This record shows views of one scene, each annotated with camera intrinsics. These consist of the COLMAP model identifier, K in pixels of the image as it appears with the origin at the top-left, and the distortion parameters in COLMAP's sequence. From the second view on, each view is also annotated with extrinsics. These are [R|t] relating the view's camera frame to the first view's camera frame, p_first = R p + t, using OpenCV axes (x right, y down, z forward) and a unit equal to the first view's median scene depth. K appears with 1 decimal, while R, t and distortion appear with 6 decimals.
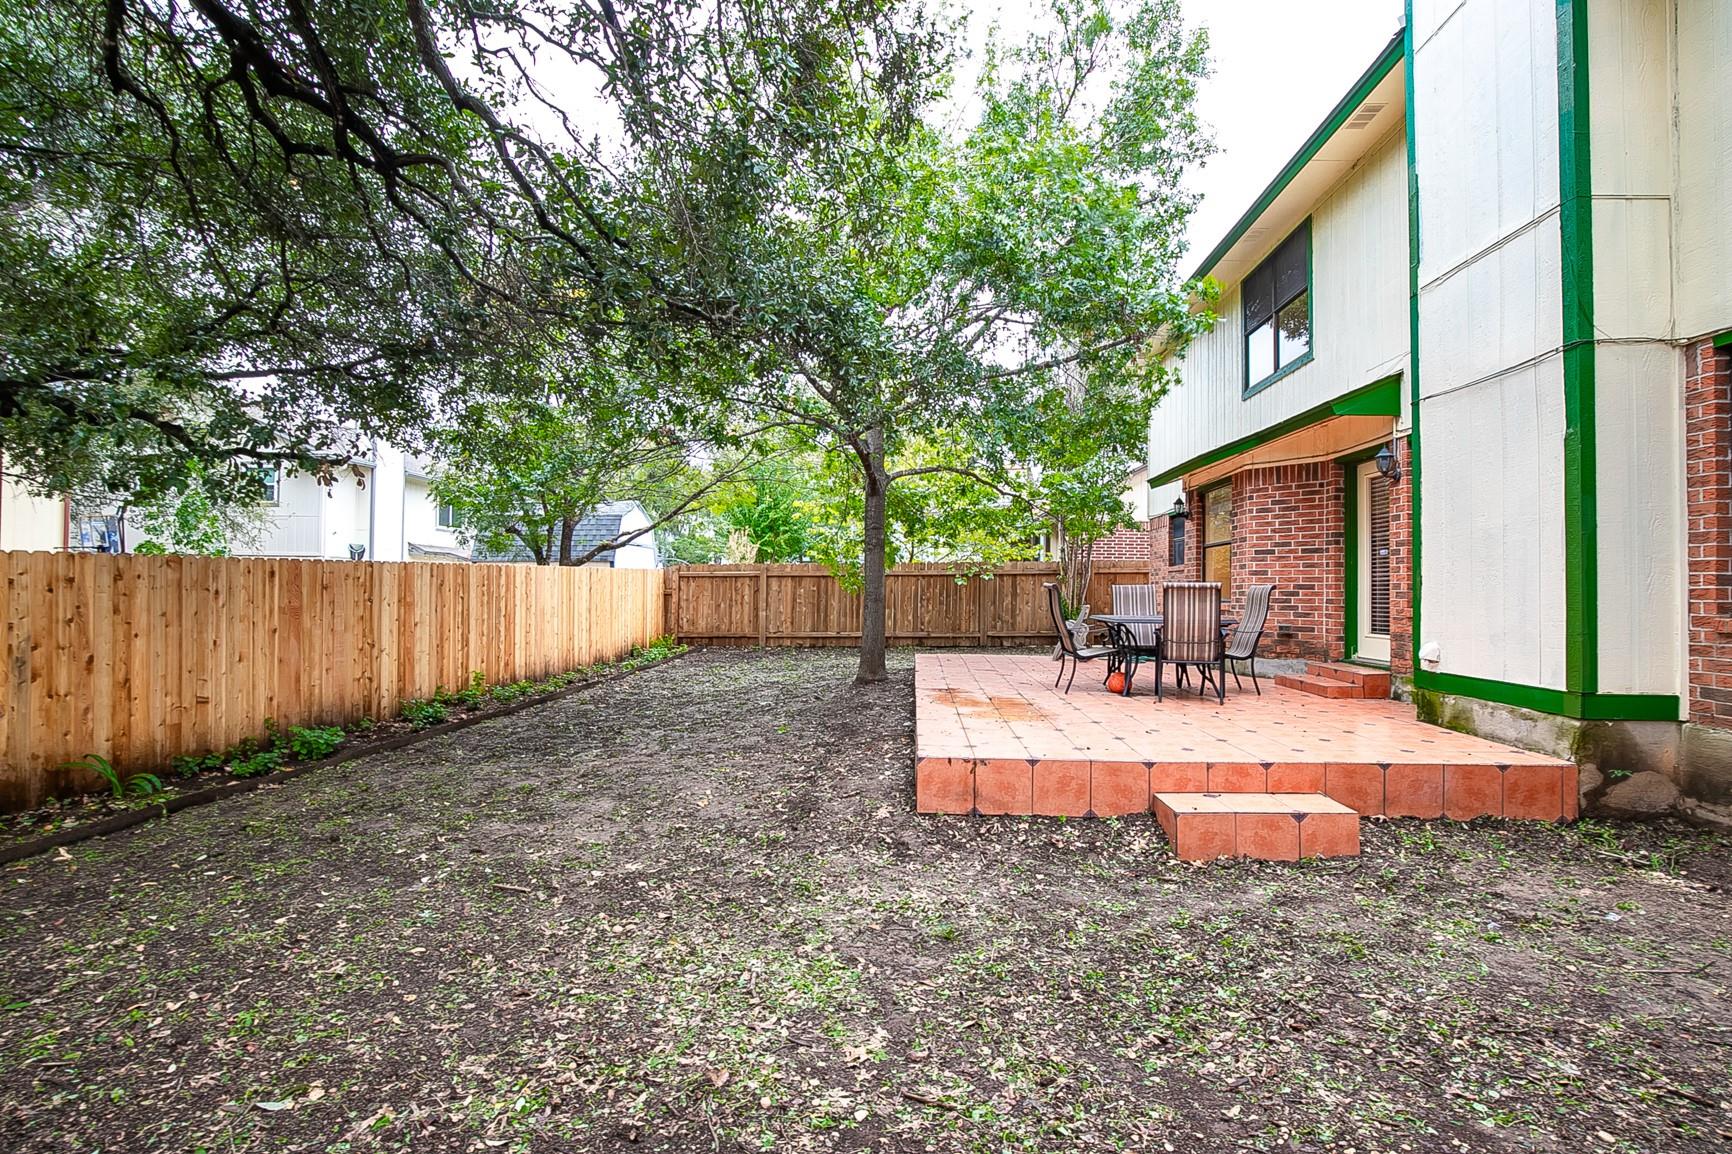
lens RADIAL K [[788.9, 0, 866.0], [0, 788.9, 577.0], [0, 0, 1]] dist [-0.025979, 0.001059]
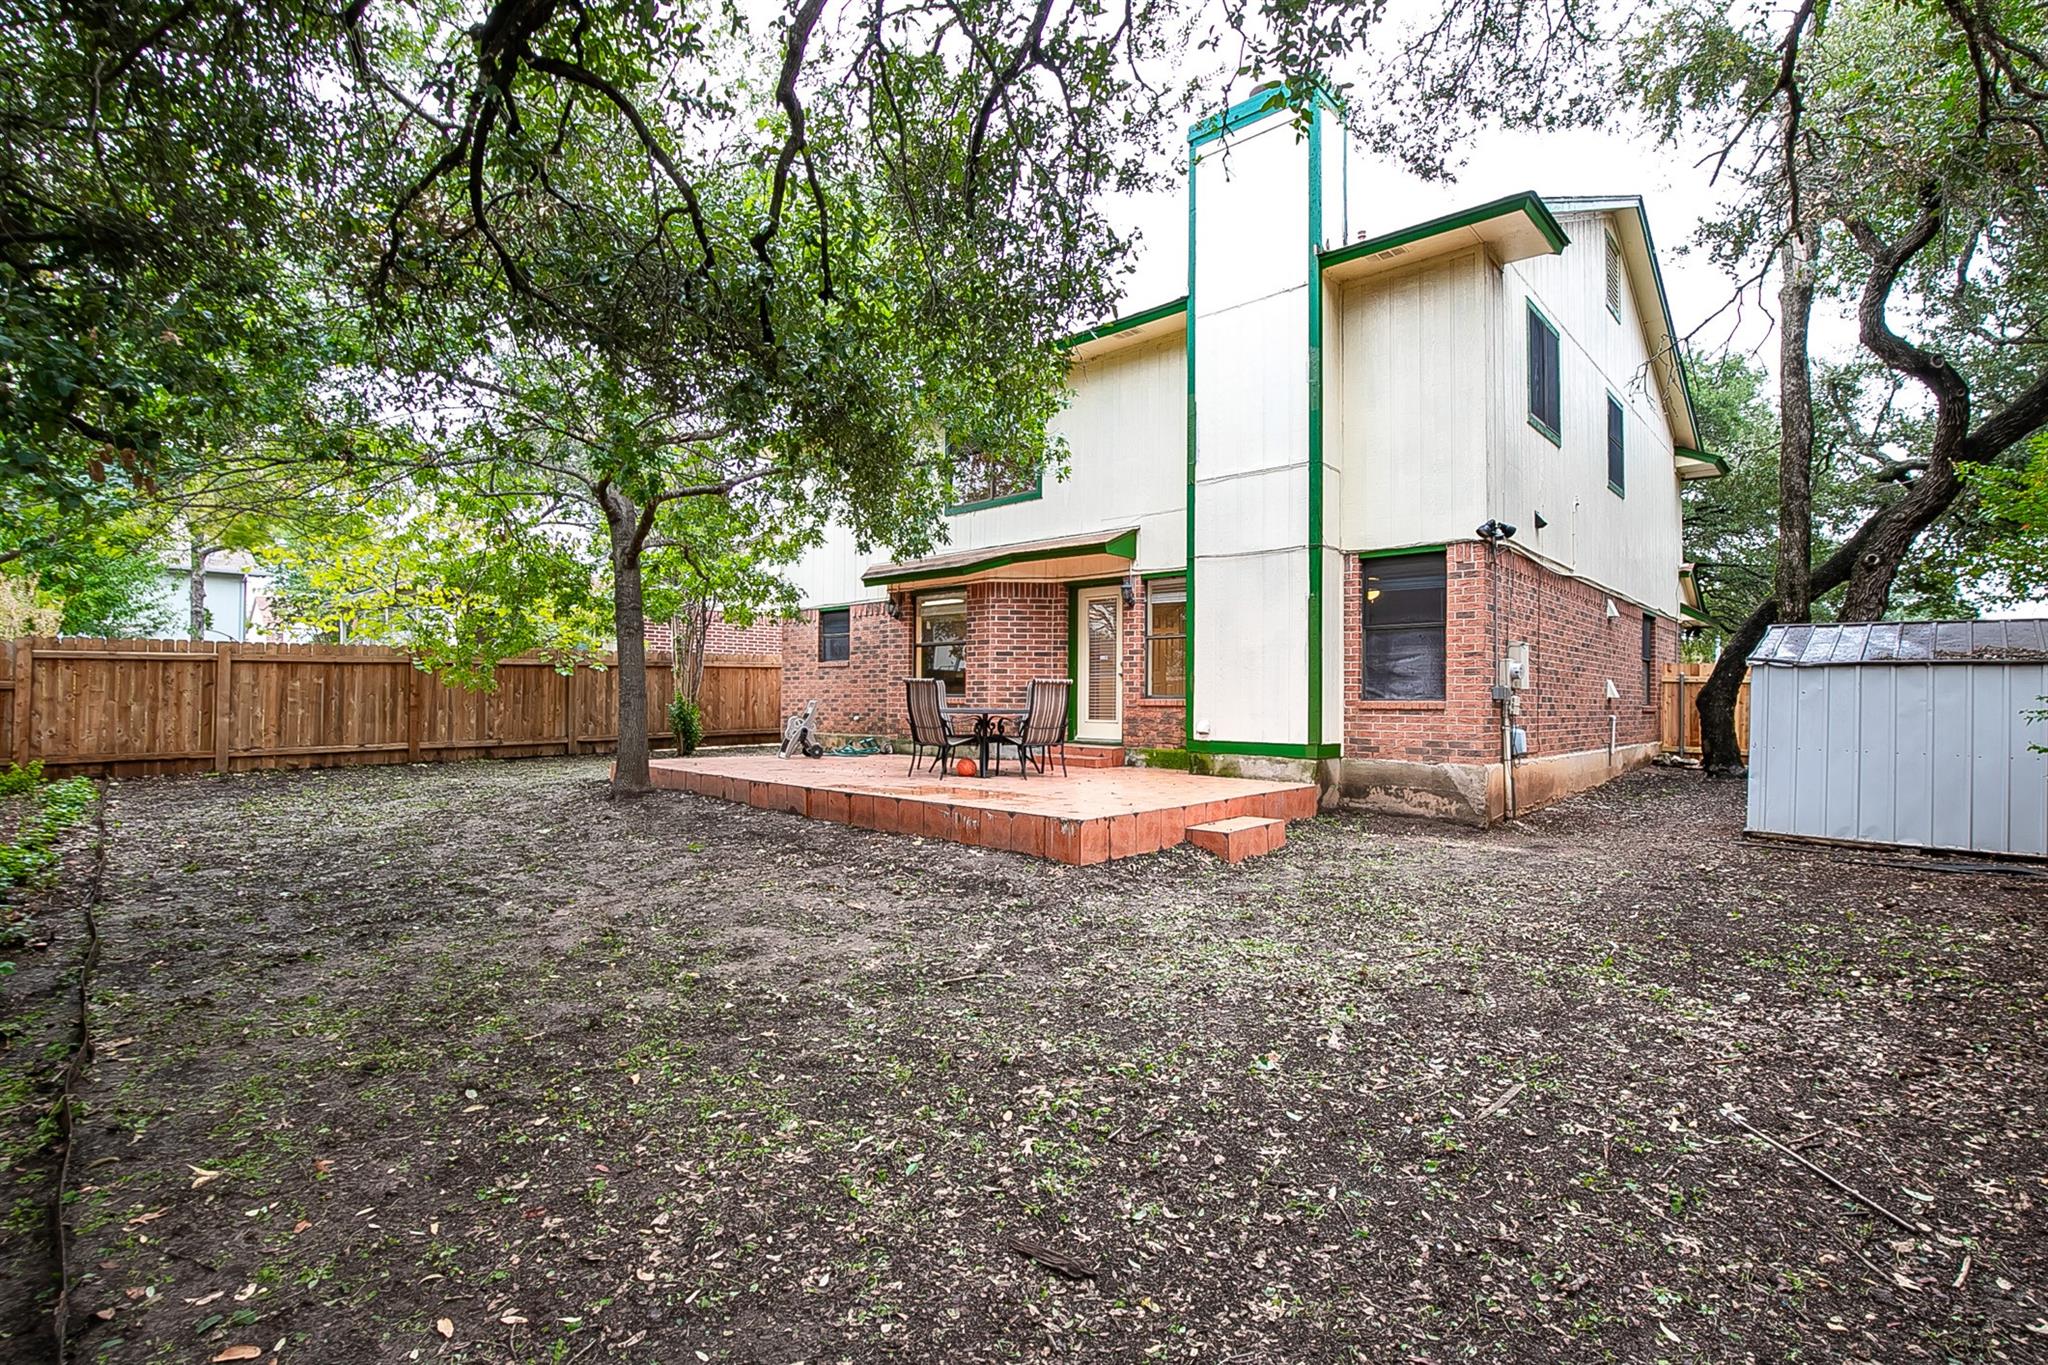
lens RADIAL K [[932.9, 0, 1024.0], [0, 932.9, 682.5], [0, 0, 1]] dist [-0.025979, 0.001059]
pose [[0.634435, 0.008565, 0.772929, -0.931715], [-0.016843, 0.999854, 0.002745, 0.011868], [-0.772793, -0.014760, 0.634486, 0.137203]]
